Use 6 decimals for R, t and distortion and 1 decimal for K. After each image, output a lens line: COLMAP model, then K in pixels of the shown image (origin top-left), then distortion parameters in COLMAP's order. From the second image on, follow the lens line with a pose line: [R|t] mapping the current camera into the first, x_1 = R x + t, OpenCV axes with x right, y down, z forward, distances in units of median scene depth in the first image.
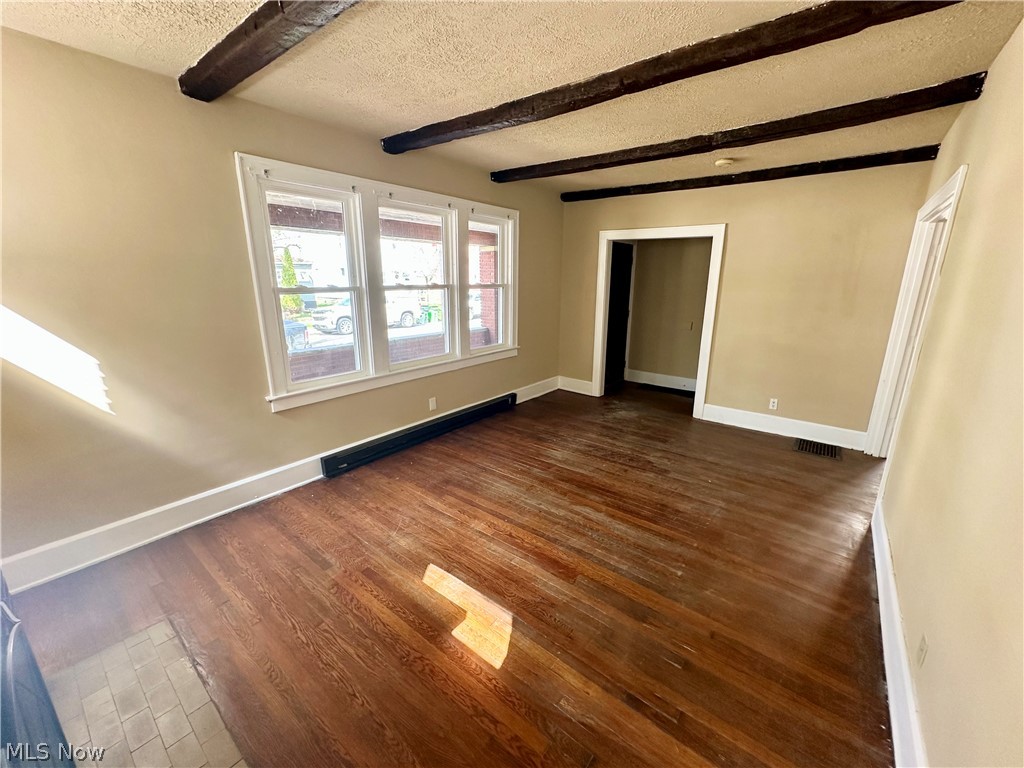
lens RADIAL K [[409.5, 0, 518.4], [0, 409.5, 386.5], [0, 0, 1]] dist [-0.000561, -0.000252]
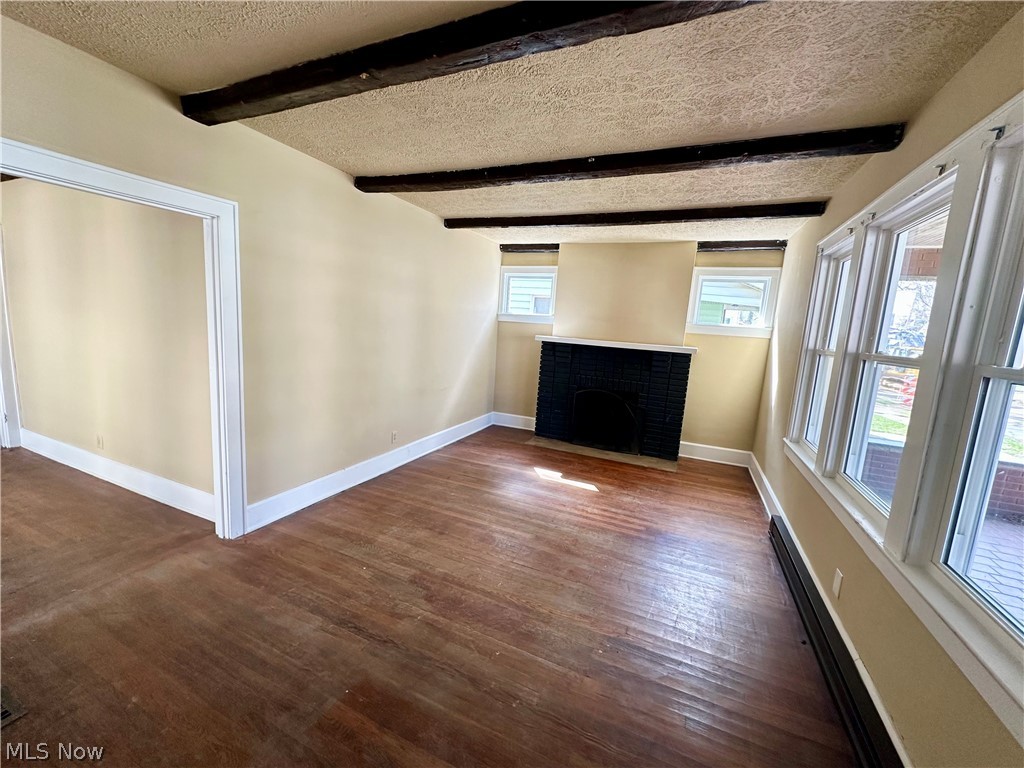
lens RADIAL K [[409.5, 0, 510.3], [0, 409.5, 381.4], [0, 0, 1]] dist [-0.000561, -0.000252]
pose [[-0.969089, -0.038362, -0.243710, 0.400476], [-0.130390, 0.918240, 0.373944, -0.407760], [0.209438, 0.394162, -0.894858, 1.594165]]
